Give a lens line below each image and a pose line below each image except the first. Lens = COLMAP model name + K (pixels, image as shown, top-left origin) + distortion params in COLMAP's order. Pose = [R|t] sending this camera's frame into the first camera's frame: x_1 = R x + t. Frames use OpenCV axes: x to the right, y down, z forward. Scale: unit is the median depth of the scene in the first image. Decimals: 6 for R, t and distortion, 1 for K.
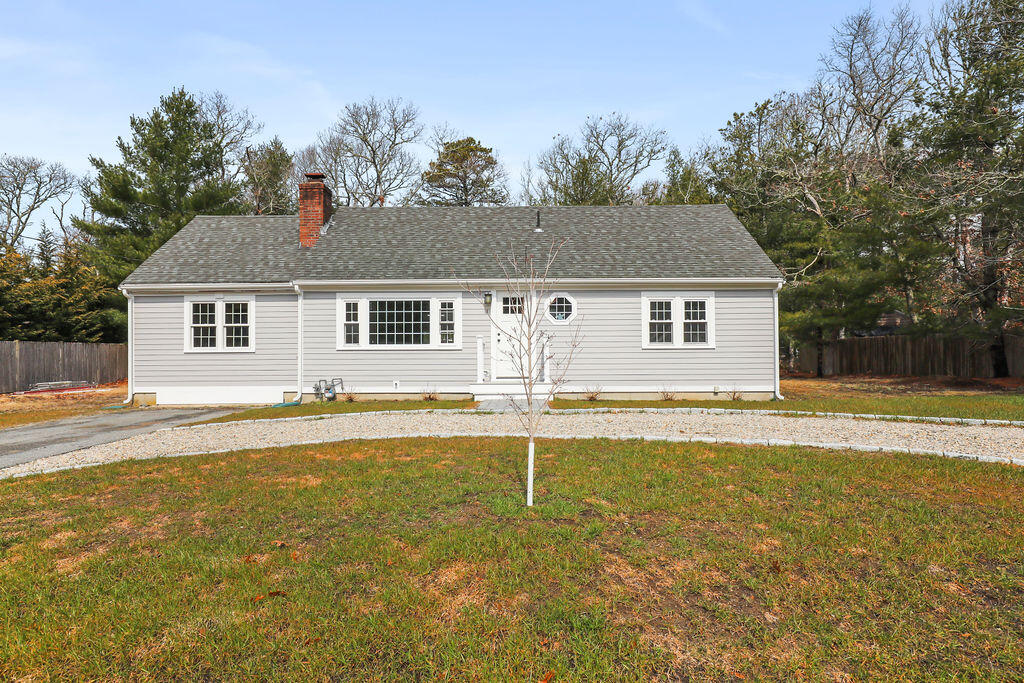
lens RADIAL K [[650.0, 0, 514.2], [0, 650.0, 344.5], [0, 0, 1]] dist [-0.007558, 0.000524]
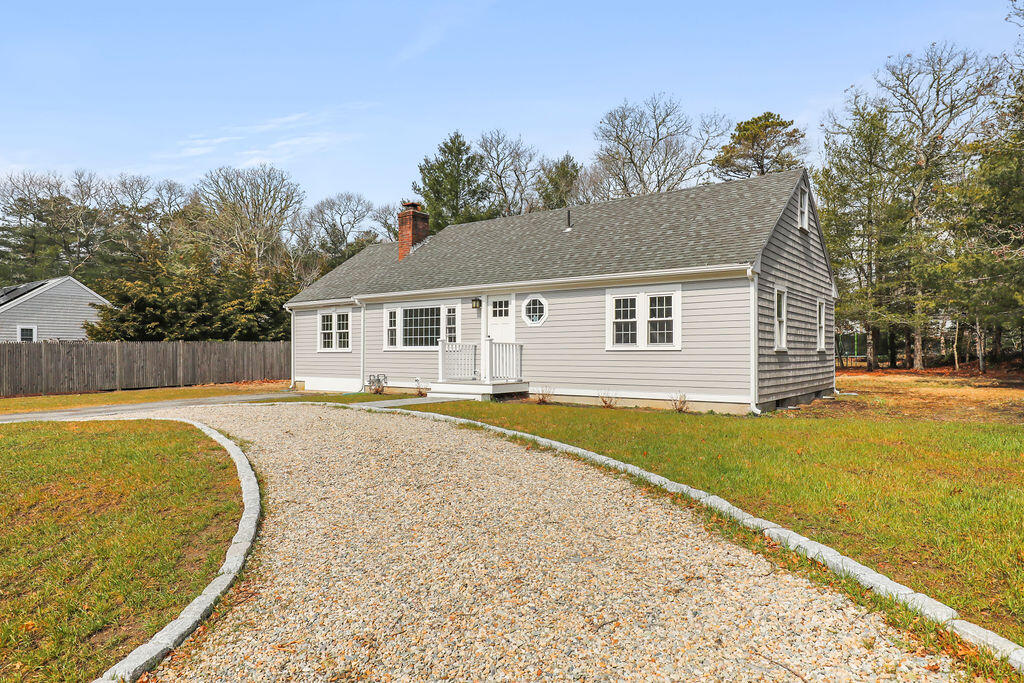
lens RADIAL K [[650.0, 0, 514.8], [0, 650.0, 344.8], [0, 0, 1]] dist [-0.007558, 0.000524]
pose [[0.796670, -0.002826, -0.604408, 0.654346], [0.010987, 0.999892, 0.009808, -0.011924], [0.604315, -0.014454, 0.796614, 0.176220]]
